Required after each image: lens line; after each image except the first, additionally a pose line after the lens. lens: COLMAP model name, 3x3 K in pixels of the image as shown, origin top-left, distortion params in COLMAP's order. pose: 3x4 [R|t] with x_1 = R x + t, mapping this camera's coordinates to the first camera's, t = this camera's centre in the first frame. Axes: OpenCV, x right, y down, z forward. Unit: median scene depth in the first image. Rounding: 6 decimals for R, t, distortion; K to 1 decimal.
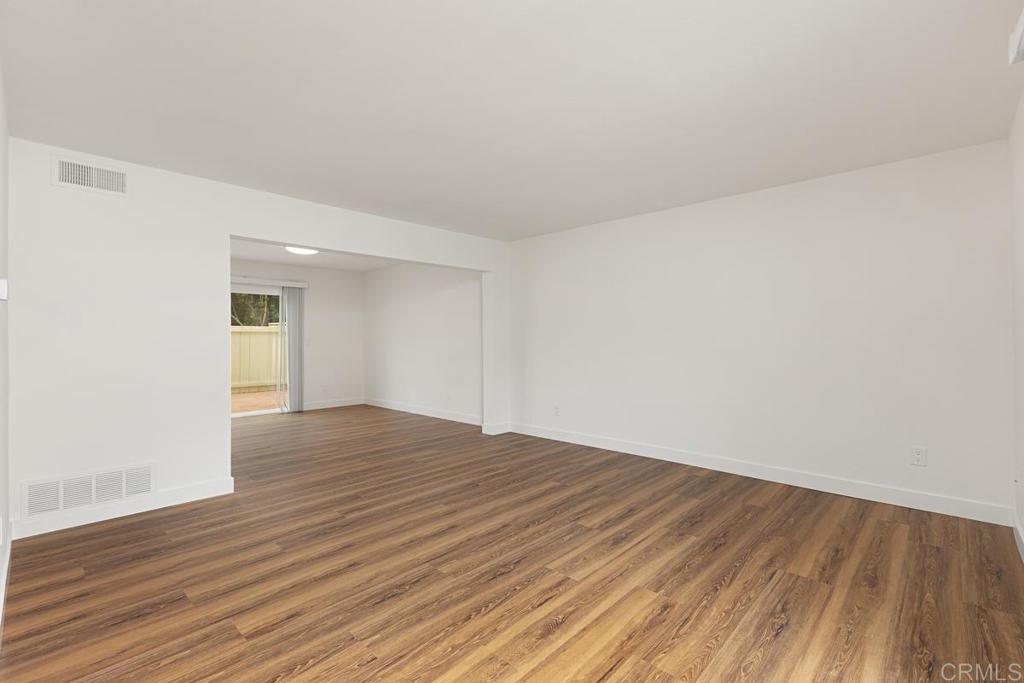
lens RADIAL K [[454.6, 0, 512.6], [0, 454.6, 364.4], [0, 0, 1]] dist [0.001671, -0.000246]
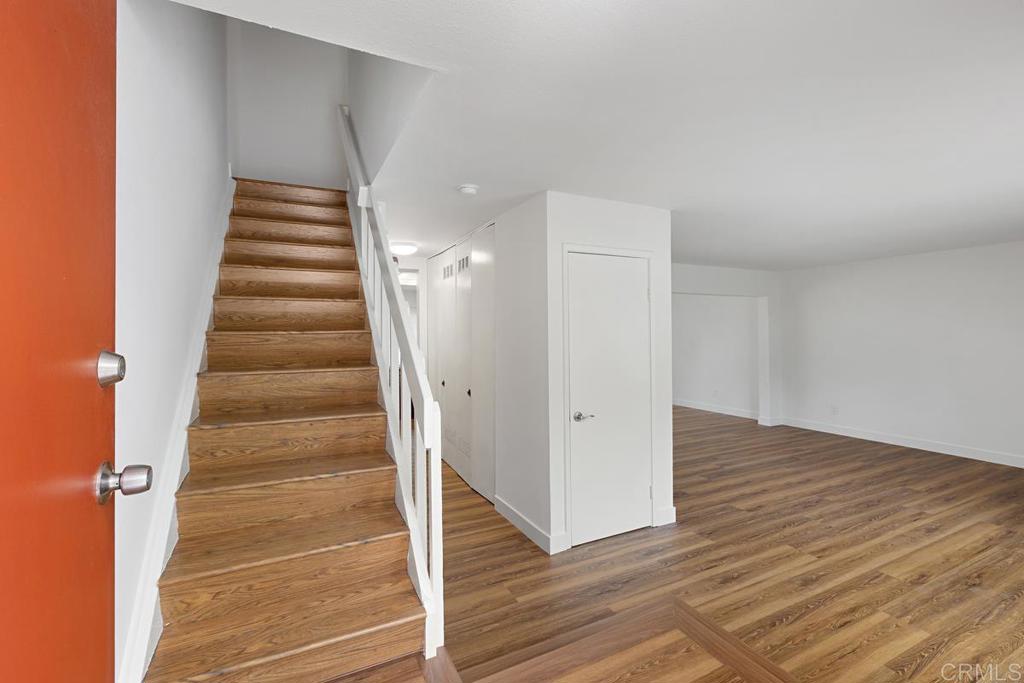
lens RADIAL K [[455.1, 0, 513.4], [0, 455.1, 333.3], [0, 0, 1]] dist [0.000791, -0.001210]
pose [[0.941861, 0.002104, -0.335996, -0.602816], [-0.019821, 0.998587, -0.049308, -0.049290], [0.335418, 0.053101, 0.940572, -0.888822]]
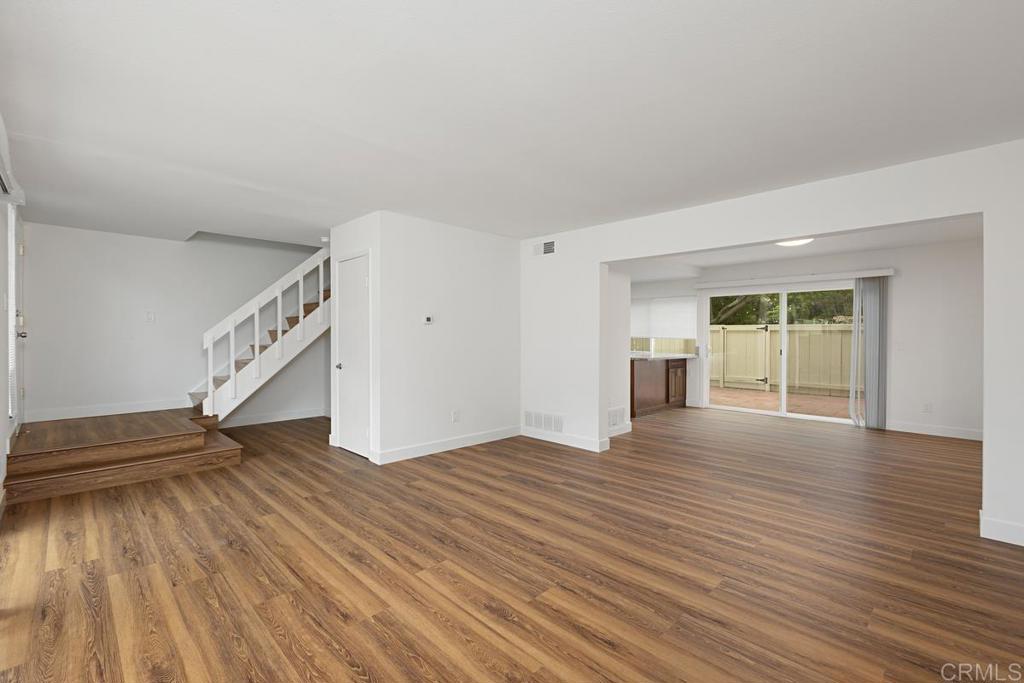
lens RADIAL K [[455.1, 0, 513.4], [0, 455.1, 333.3], [0, 0, 1]] dist [0.000791, -0.001210]
pose [[-0.032202, -0.000617, -0.999481, 0.989453], [-0.061753, 0.998090, 0.001373, -0.076789], [0.997572, 0.061766, -0.032178, 1.023929]]
